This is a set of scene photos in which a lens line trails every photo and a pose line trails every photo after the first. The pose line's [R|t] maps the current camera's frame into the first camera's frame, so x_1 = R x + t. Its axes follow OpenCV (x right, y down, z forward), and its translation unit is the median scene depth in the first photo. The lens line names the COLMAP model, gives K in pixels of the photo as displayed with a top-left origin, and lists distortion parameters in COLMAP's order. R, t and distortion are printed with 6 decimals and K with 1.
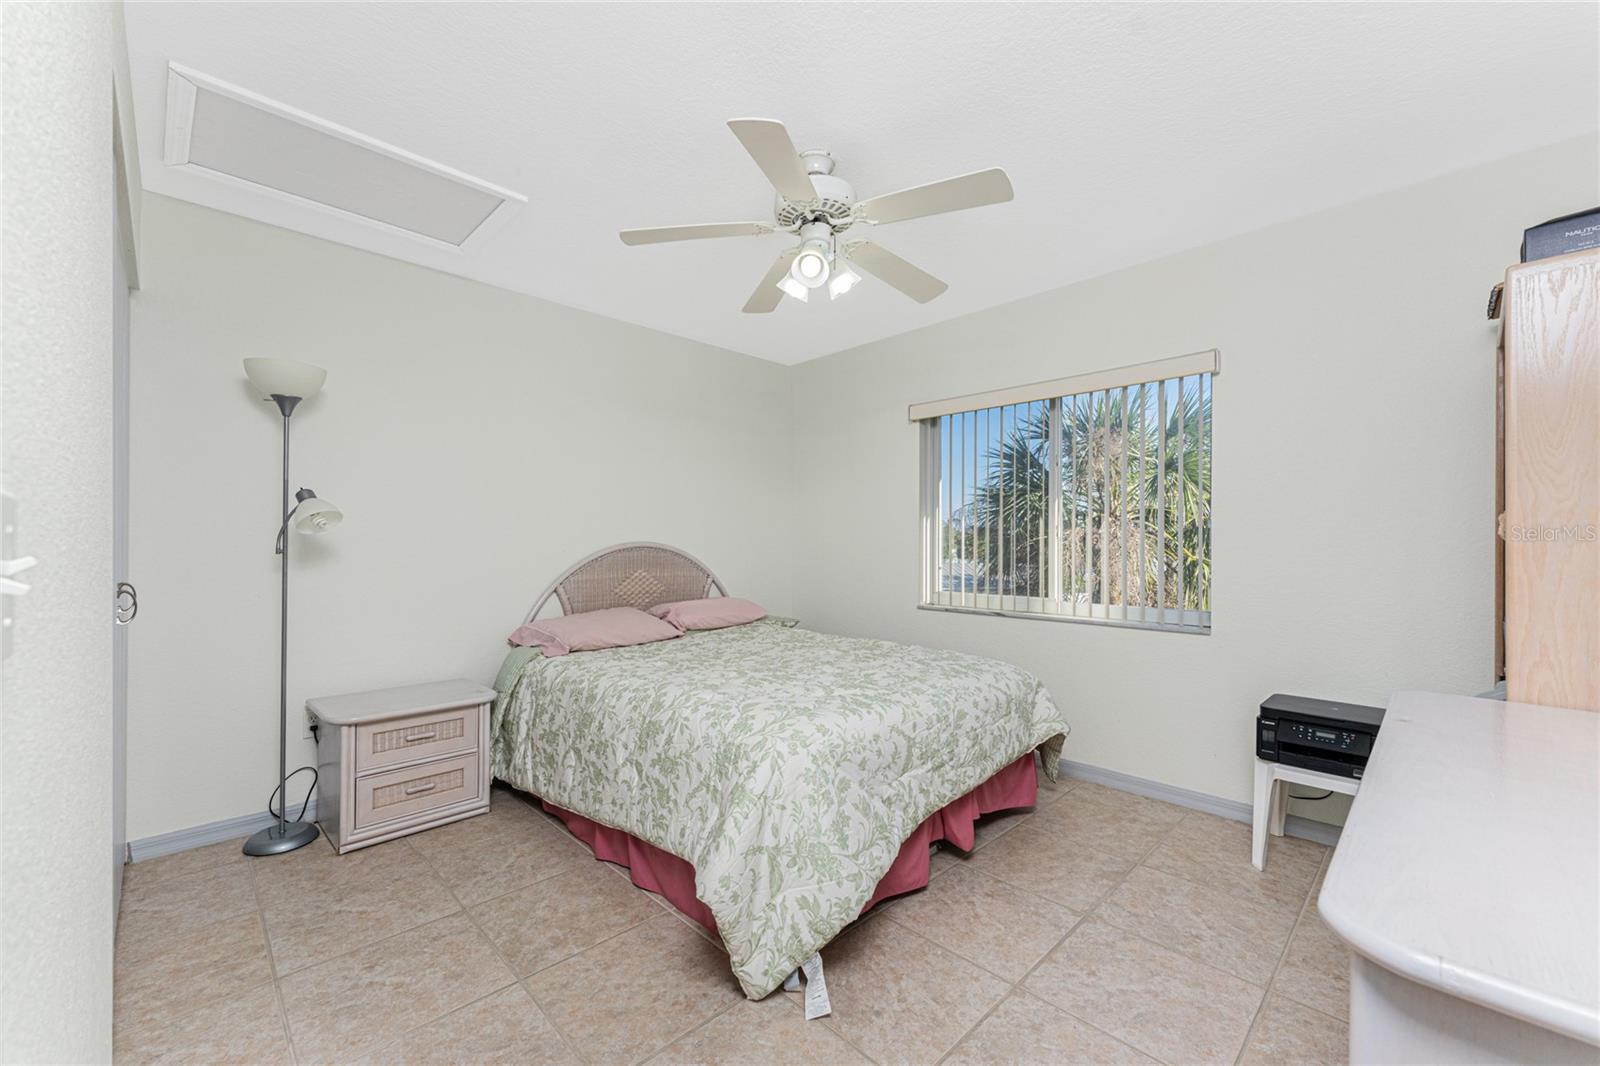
lens RADIAL K [[637.5, 0, 801.6], [0, 637.5, 537.6], [0, 0, 1]] dist [0.000596, -0.000079]
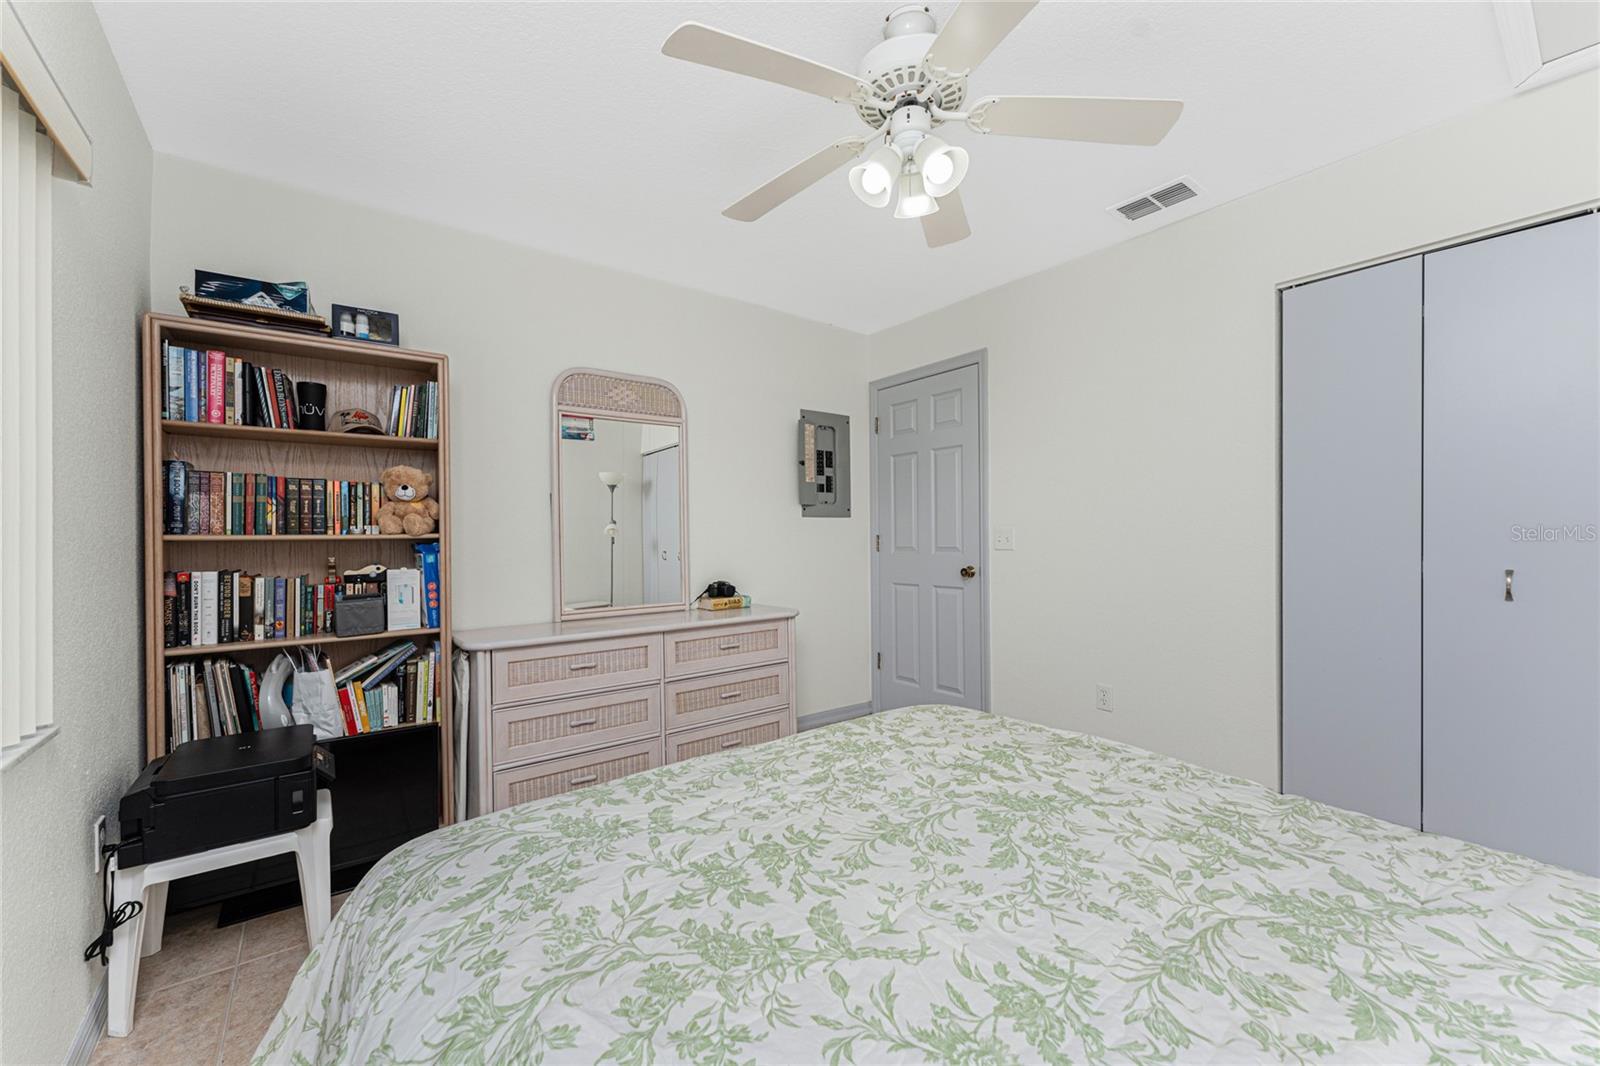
lens RADIAL K [[637.5, 0, 801.6], [0, 637.5, 537.6], [0, 0, 1]] dist [0.000596, -0.000079]
pose [[-0.991295, -0.001962, 0.131648, 0.010016], [-0.002139, 0.999997, -0.001203, 0.026152], [-0.131645, -0.001474, -0.991296, 1.462554]]
